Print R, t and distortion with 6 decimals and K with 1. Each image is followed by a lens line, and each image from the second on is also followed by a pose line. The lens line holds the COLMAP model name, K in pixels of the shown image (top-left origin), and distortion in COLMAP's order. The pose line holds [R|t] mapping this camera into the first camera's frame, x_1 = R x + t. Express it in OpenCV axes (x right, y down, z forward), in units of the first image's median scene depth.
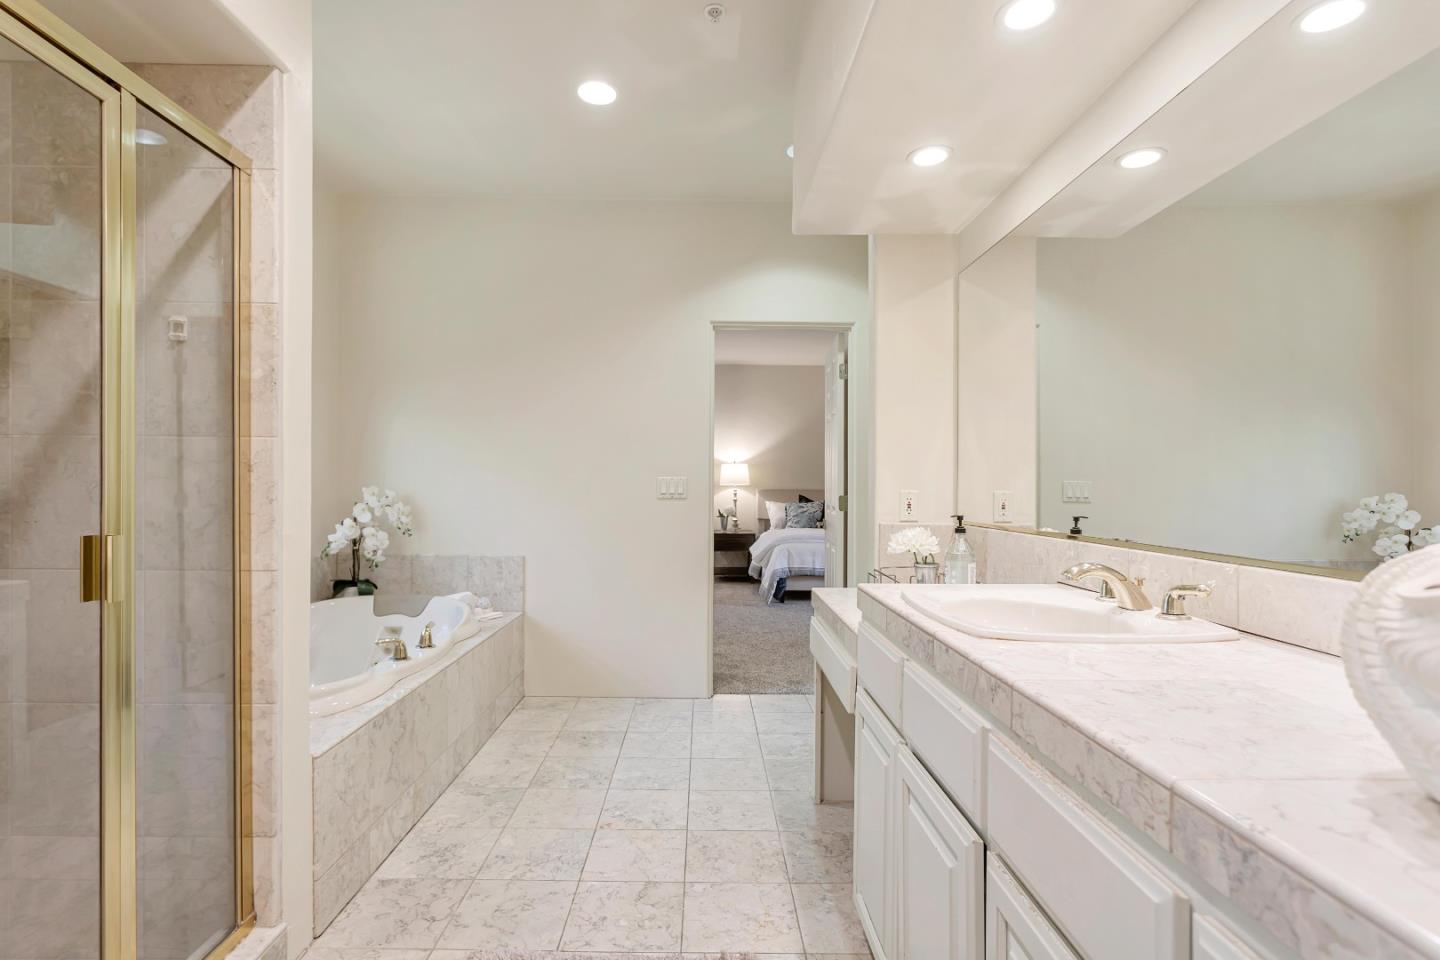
lens RADIAL K [[699.3, 0, 695.8], [0, 699.3, 492.2], [0, 0, 1]] dist [-0.000096, 0.000539]
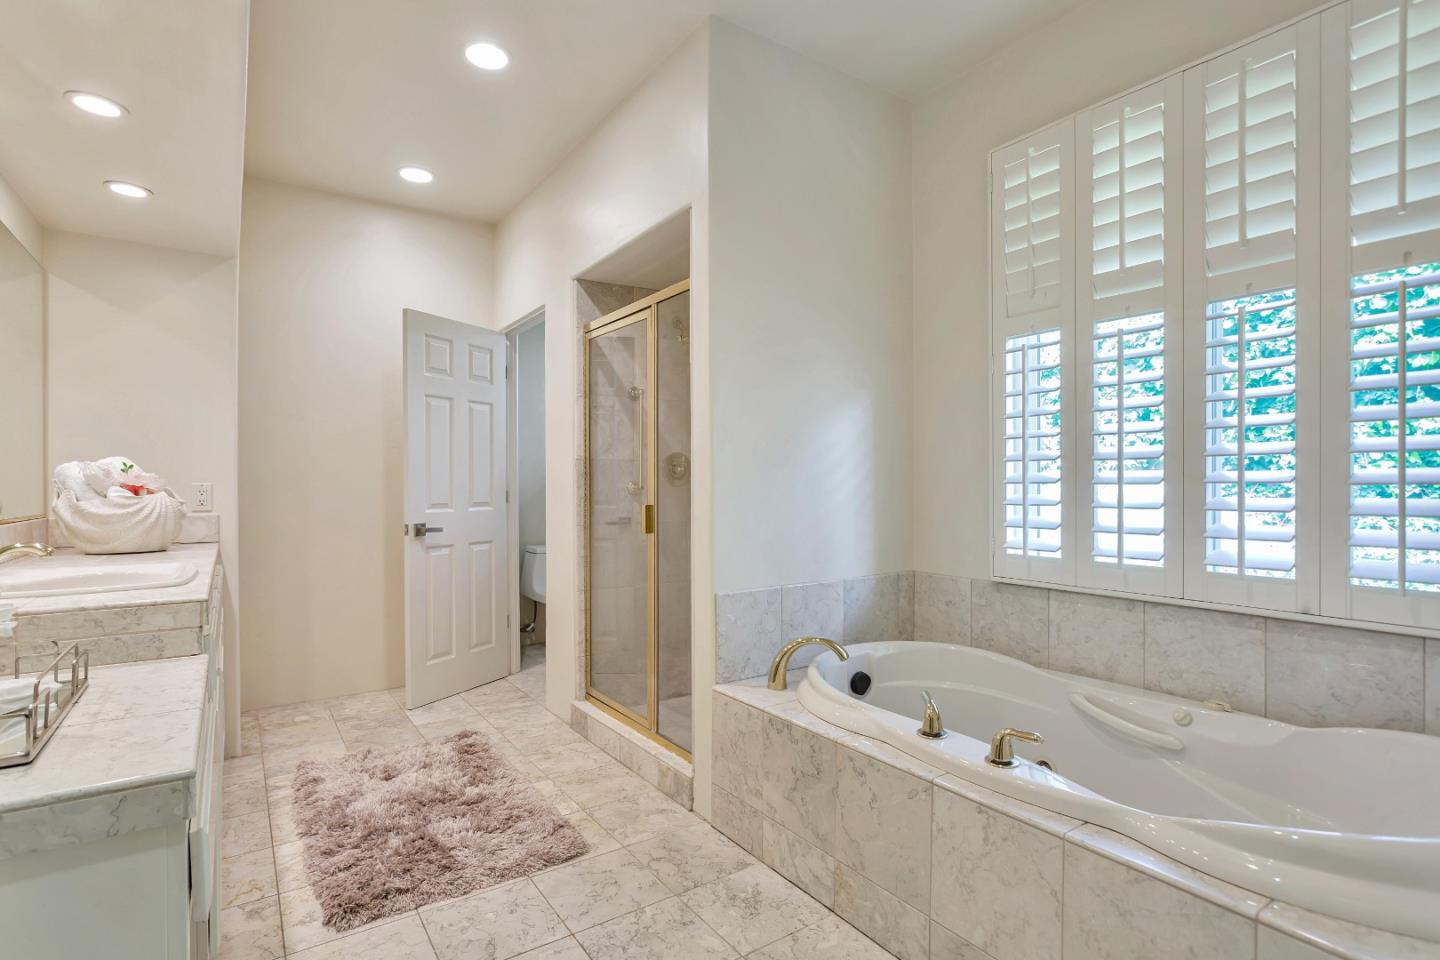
lens RADIAL K [[699.3, 0, 695.8], [0, 699.3, 492.2], [0, 0, 1]] dist [-0.000096, 0.000539]
pose [[-0.828426, 0.001970, -0.560095, 0.200117], [-0.005611, 0.999914, 0.011817, -0.006329], [0.560070, 0.012932, -0.828344, 1.866667]]
